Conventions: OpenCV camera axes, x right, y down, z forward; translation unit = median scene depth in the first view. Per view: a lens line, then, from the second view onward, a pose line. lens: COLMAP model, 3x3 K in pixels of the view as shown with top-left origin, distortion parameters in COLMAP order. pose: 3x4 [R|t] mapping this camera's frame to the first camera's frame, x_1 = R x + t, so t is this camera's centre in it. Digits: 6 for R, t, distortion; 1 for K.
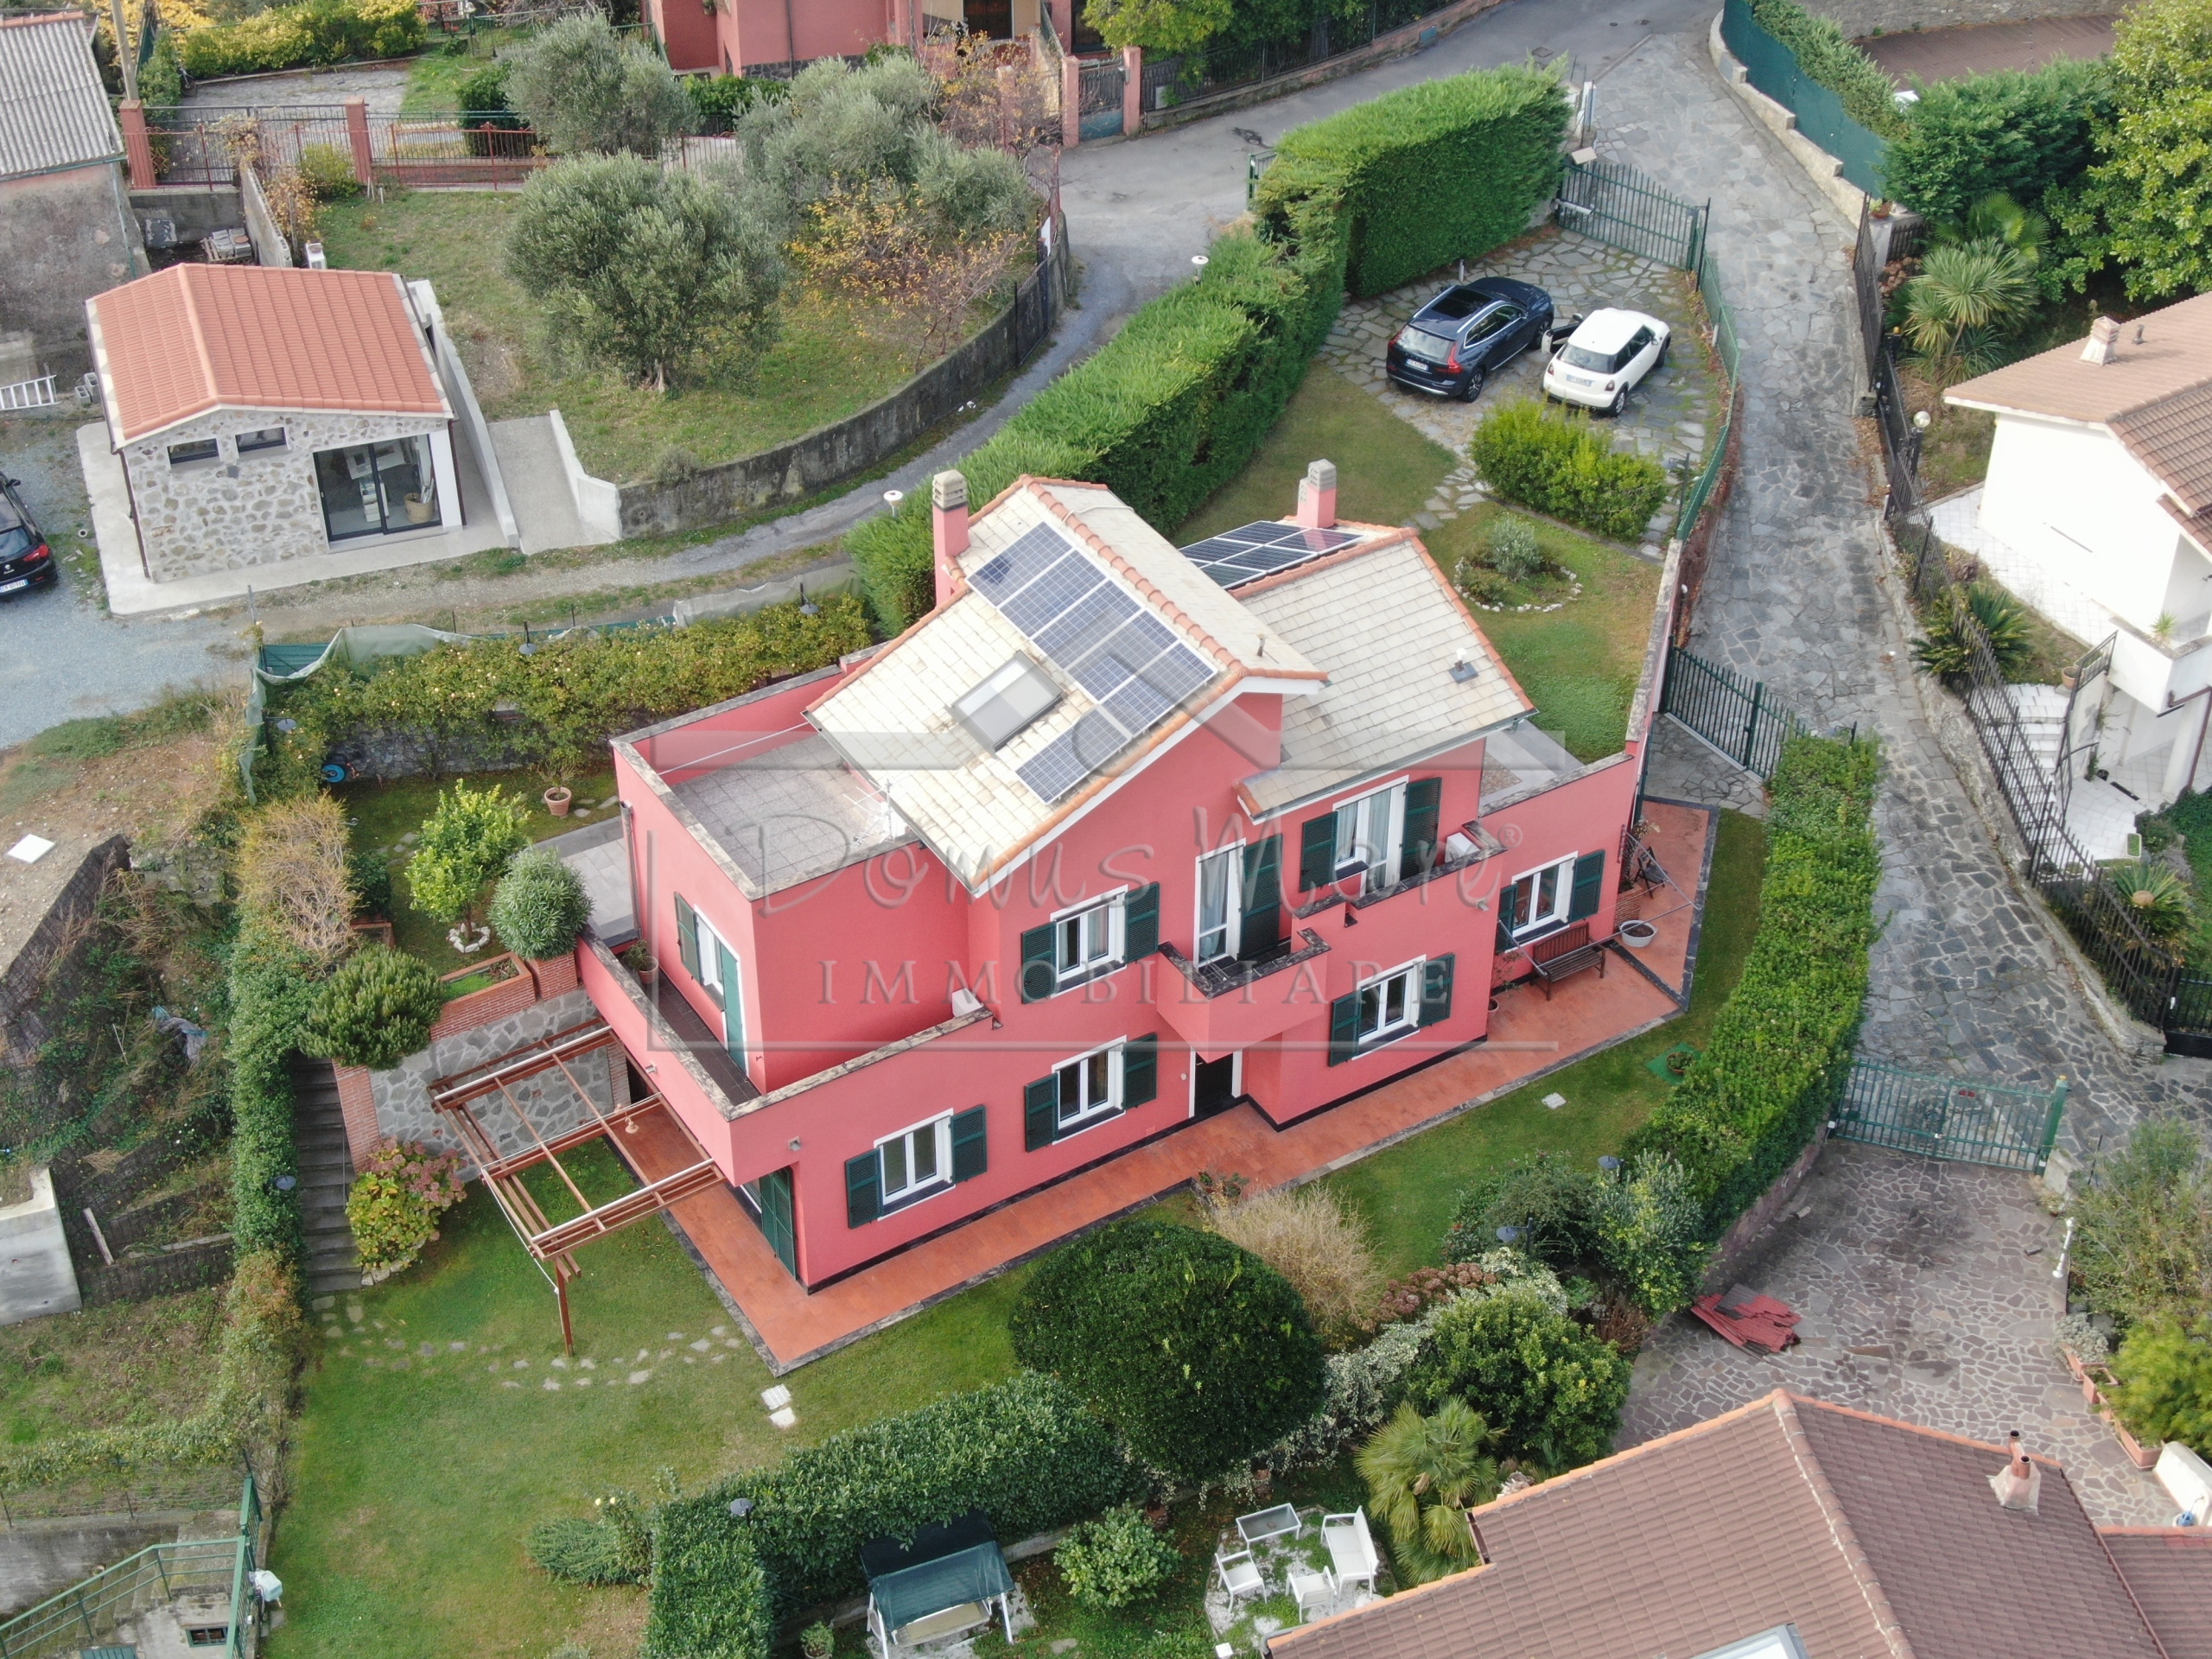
lens RADIAL K [[3125.5, 0, 1109.0], [0, 3125.5, 823.3], [0, 0, 1]] dist [0.319897, -1.788861]
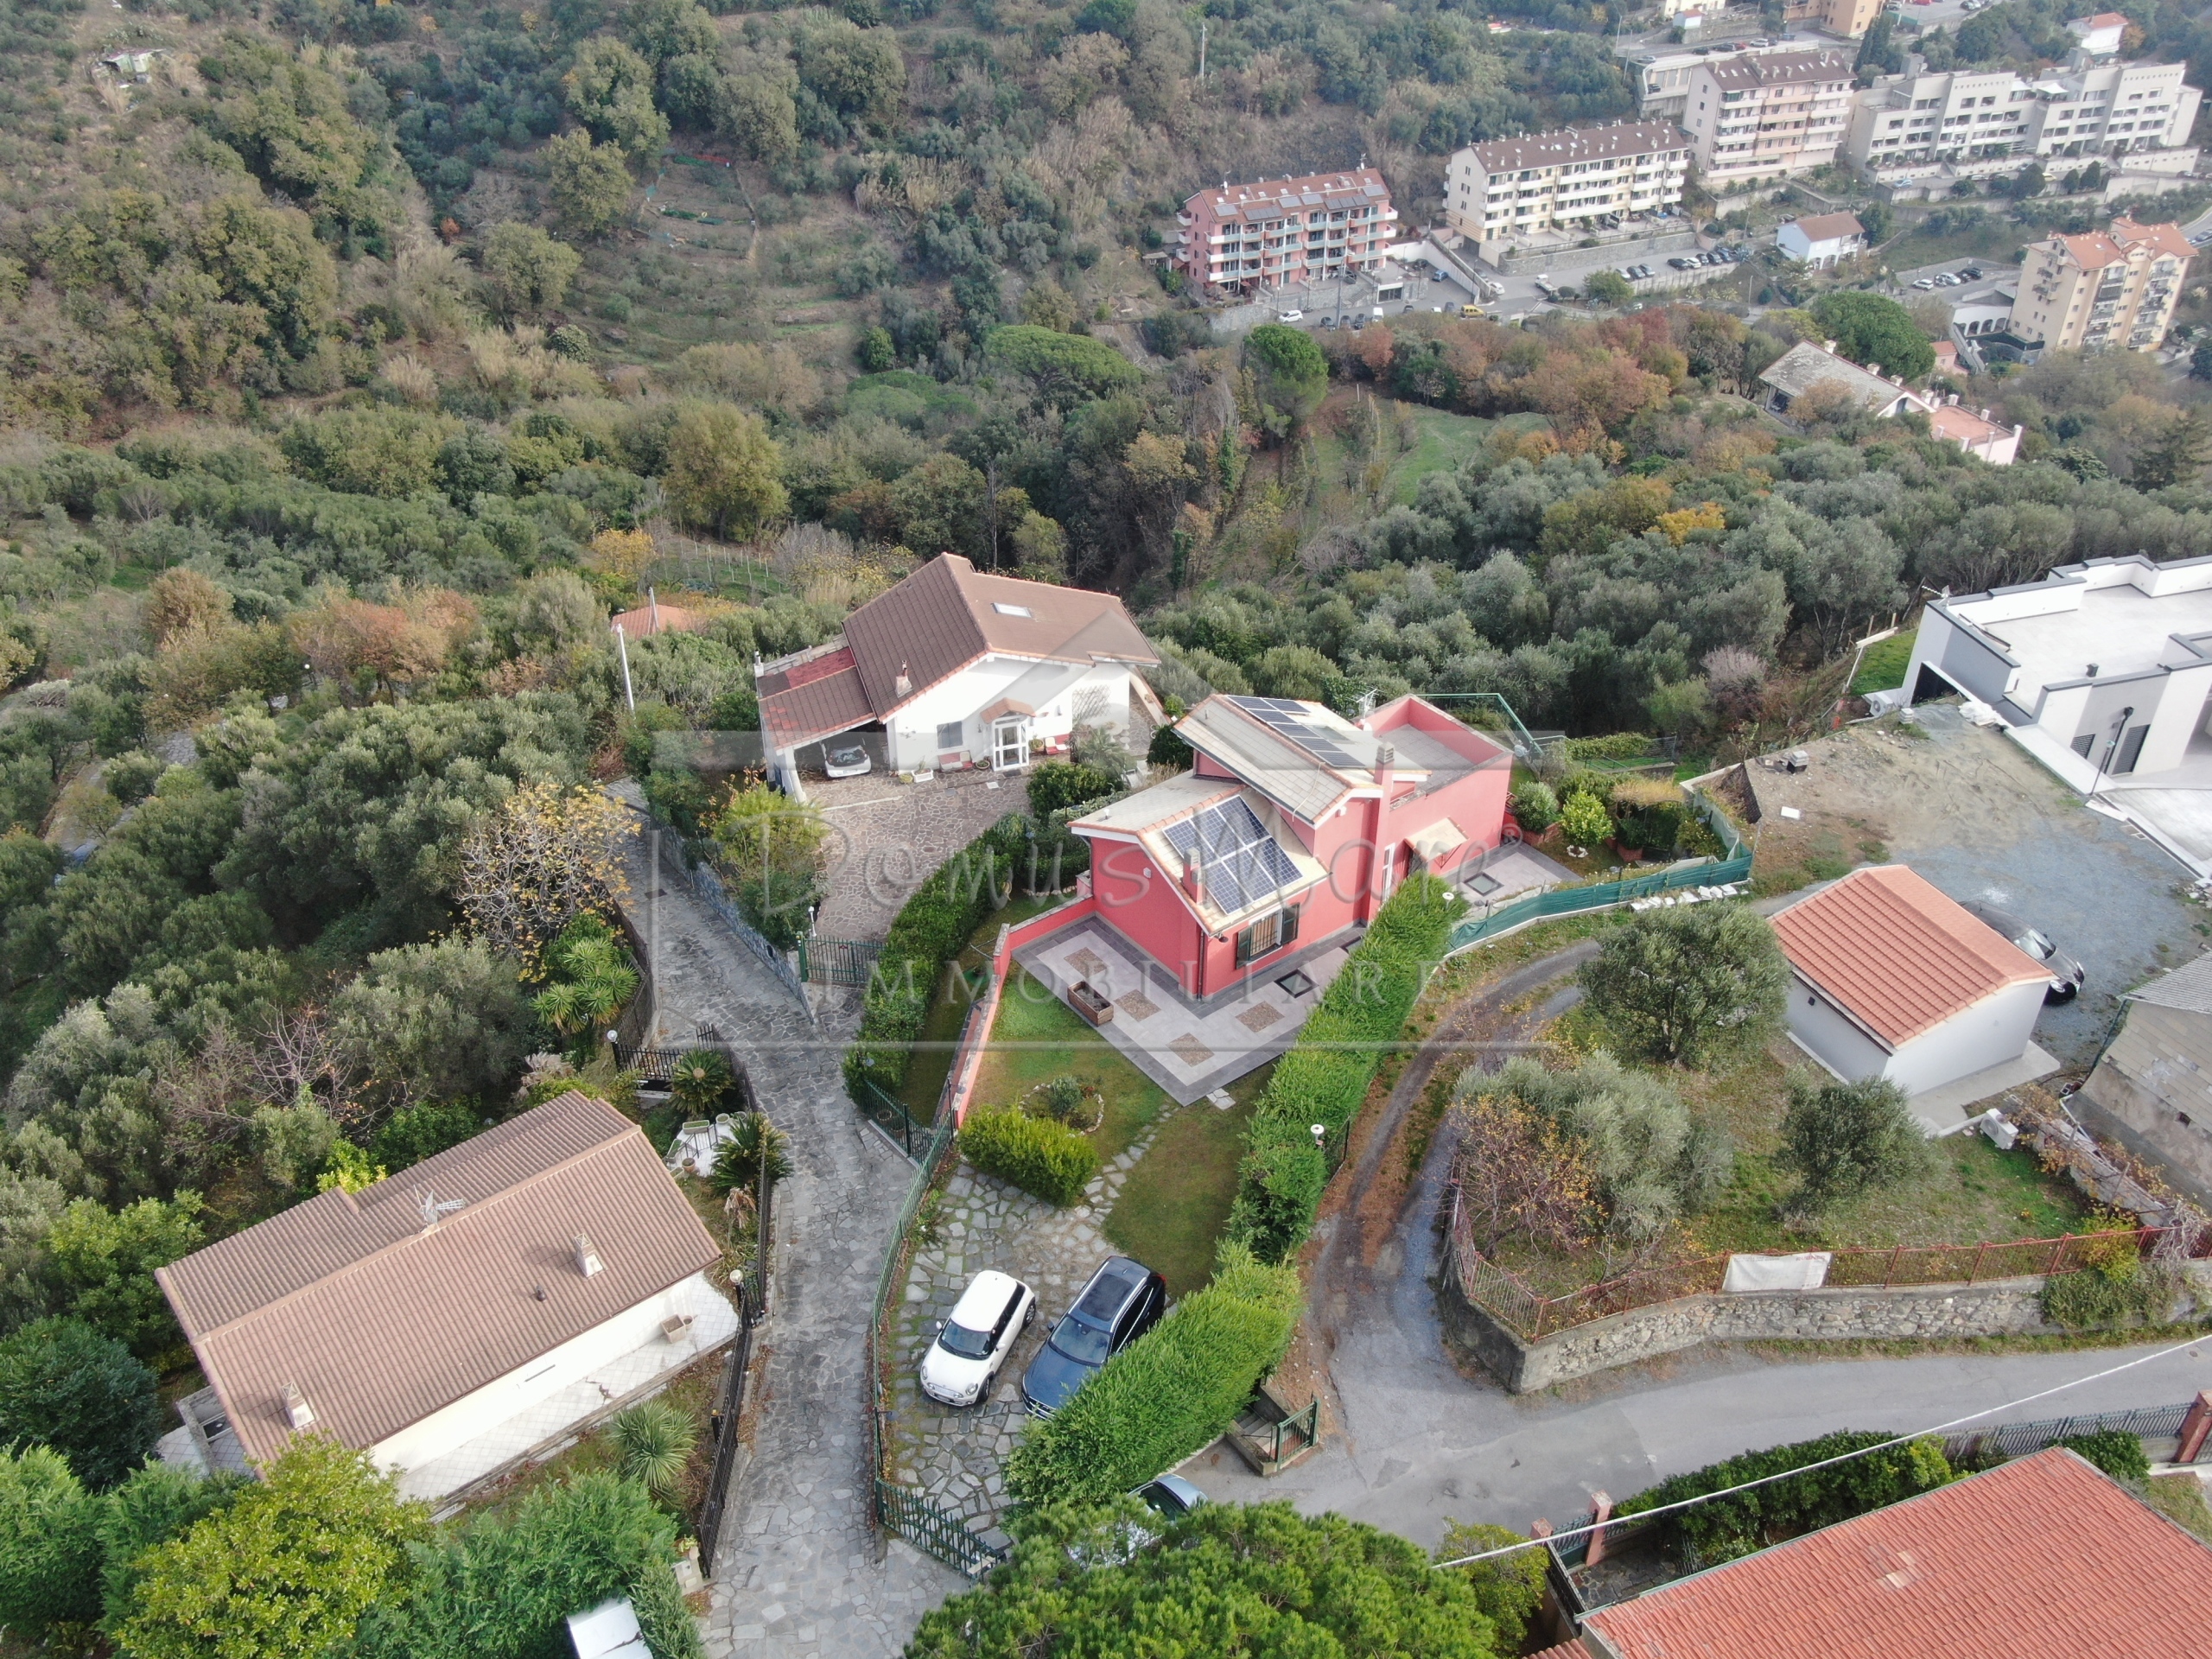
lens RADIAL K [[1883.6, 0, 1113.9], [0, 1883.6, 825.5], [0, 0, 1]] dist [-0.010253, 0.003876]
pose [[-0.995111, 0.052175, -0.083858, 0.192104], [-0.064399, 0.300976, 0.951455, -1.072511], [0.074882, 0.952203, -0.296145, 1.272029]]
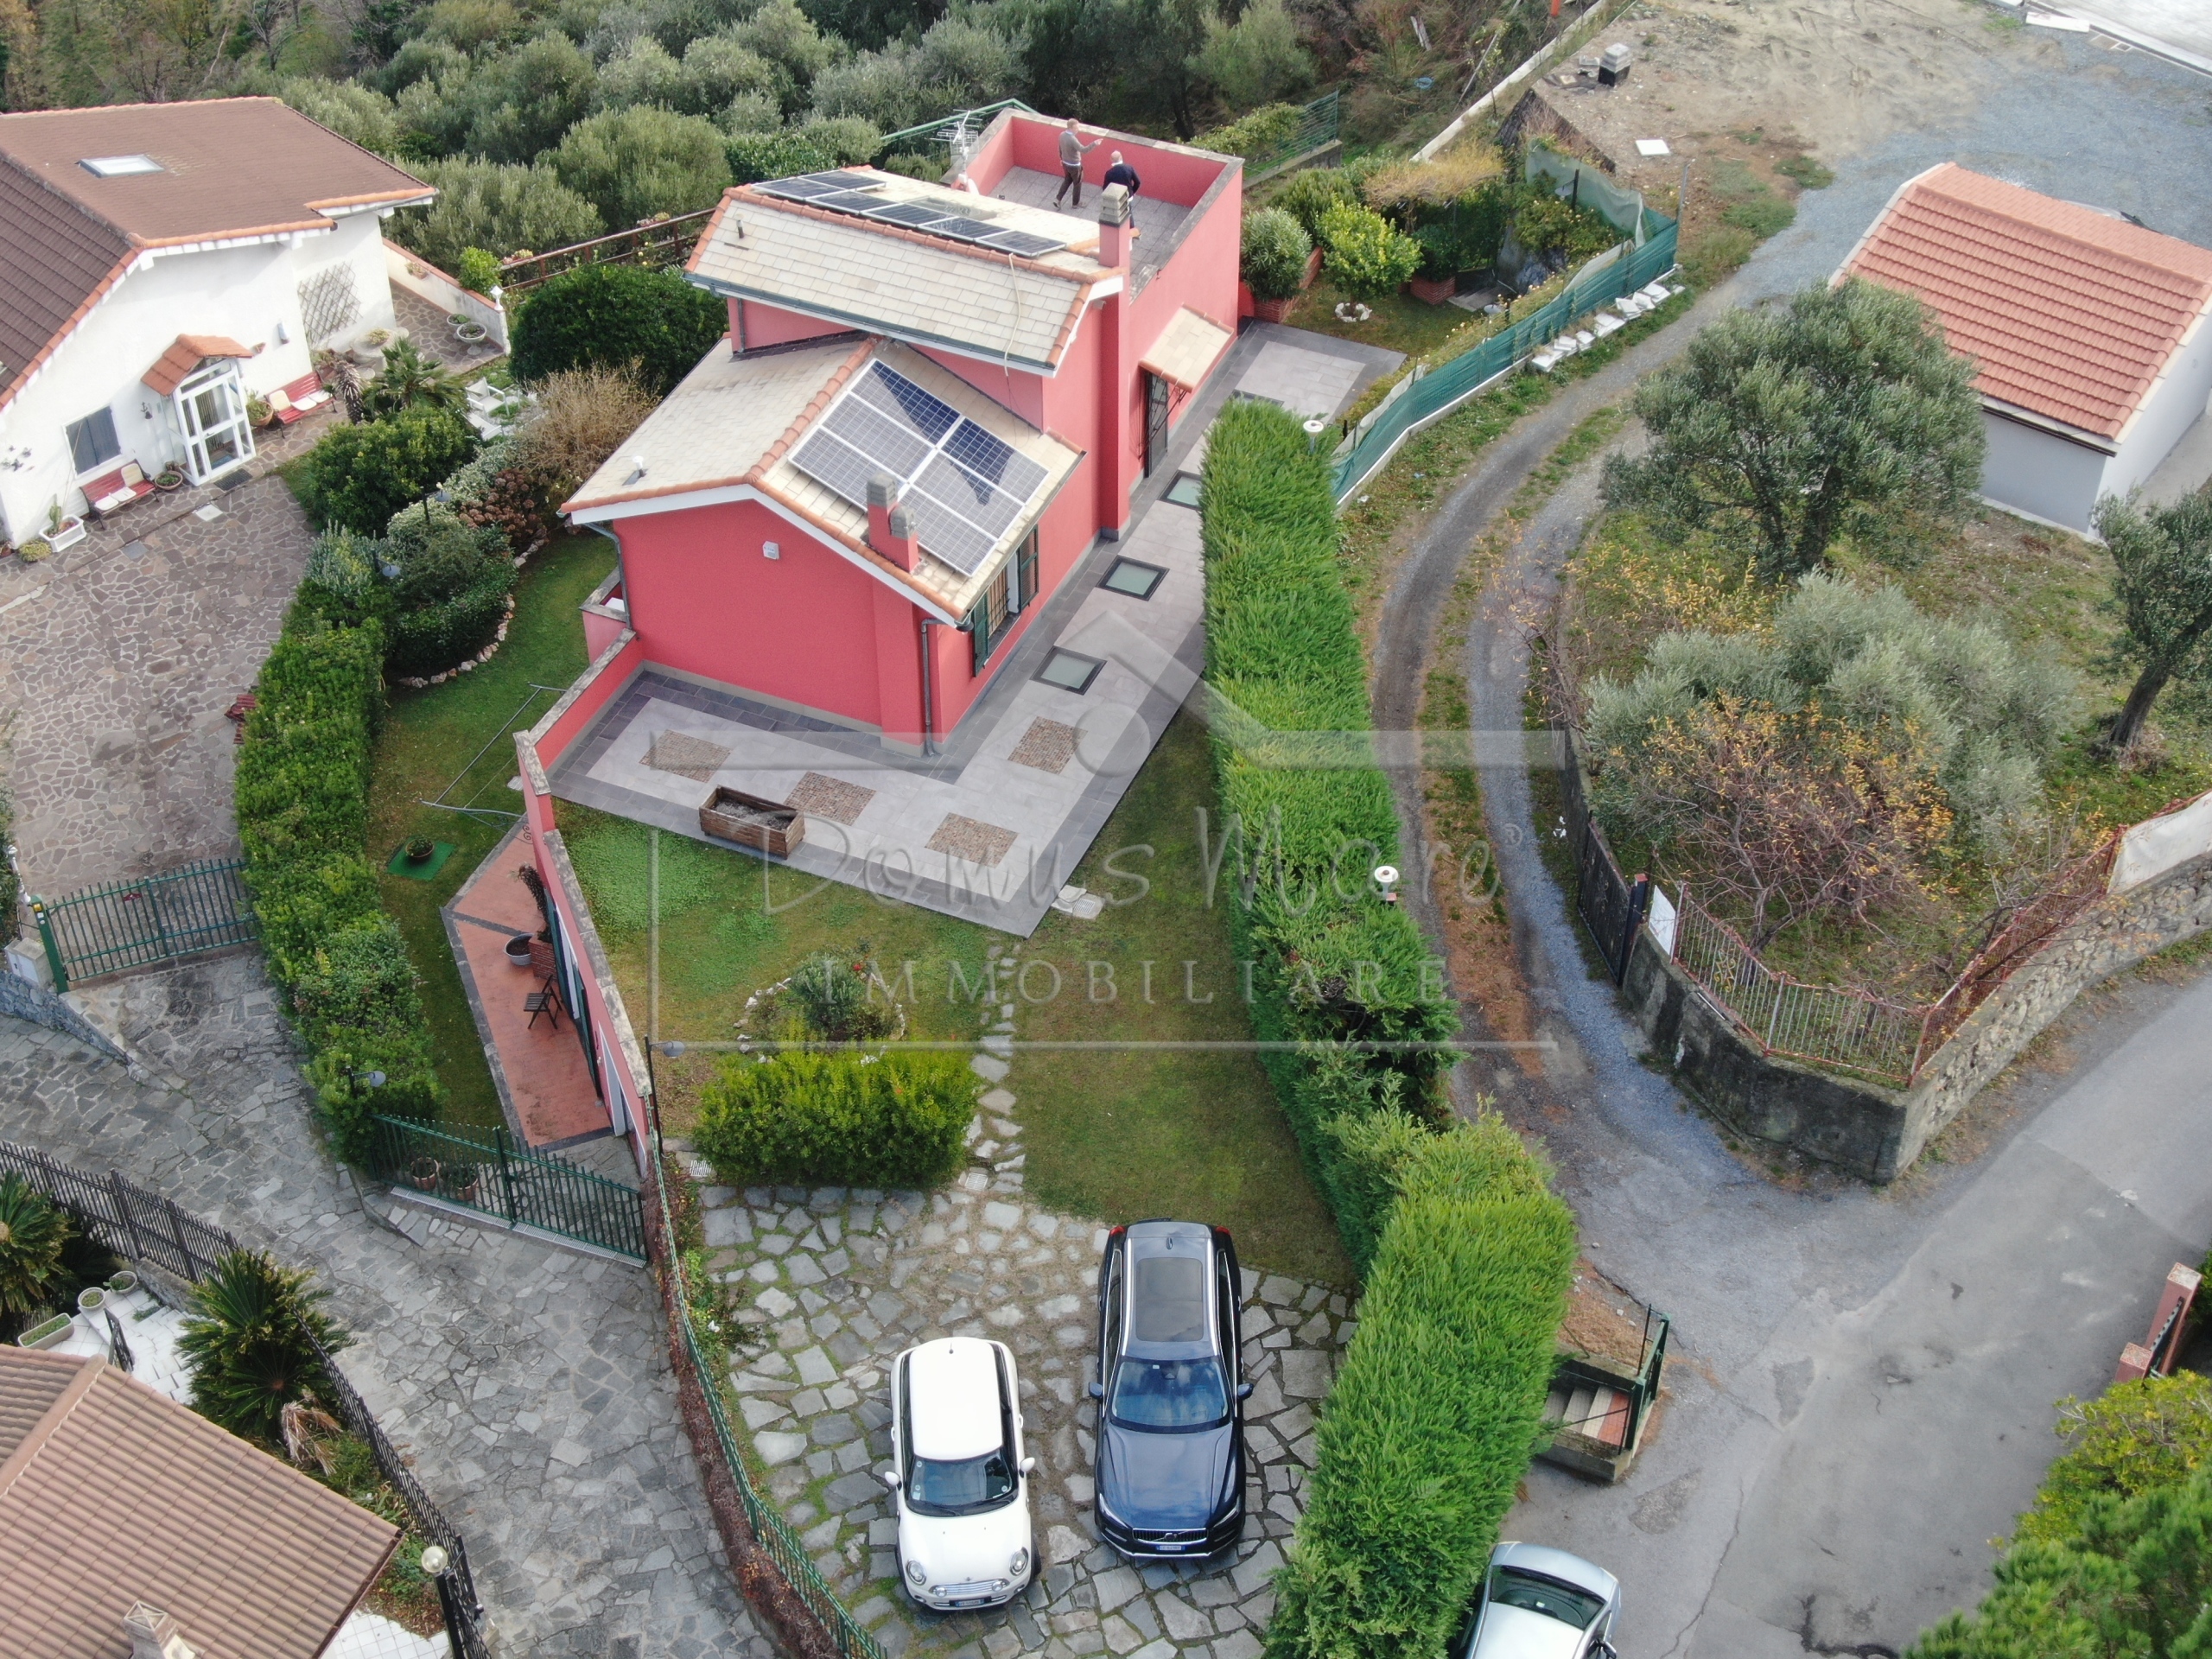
lens RADIAL K [[3125.5, 0, 1109.0], [0, 3125.5, 823.3], [0, 0, 1]] dist [0.319897, -1.788861]
pose [[-0.823671, 0.374474, -0.425835, 0.424224], [-0.347296, 0.260508, 0.900845, -0.900198], [0.448276, 0.889890, -0.084519, 1.178738]]
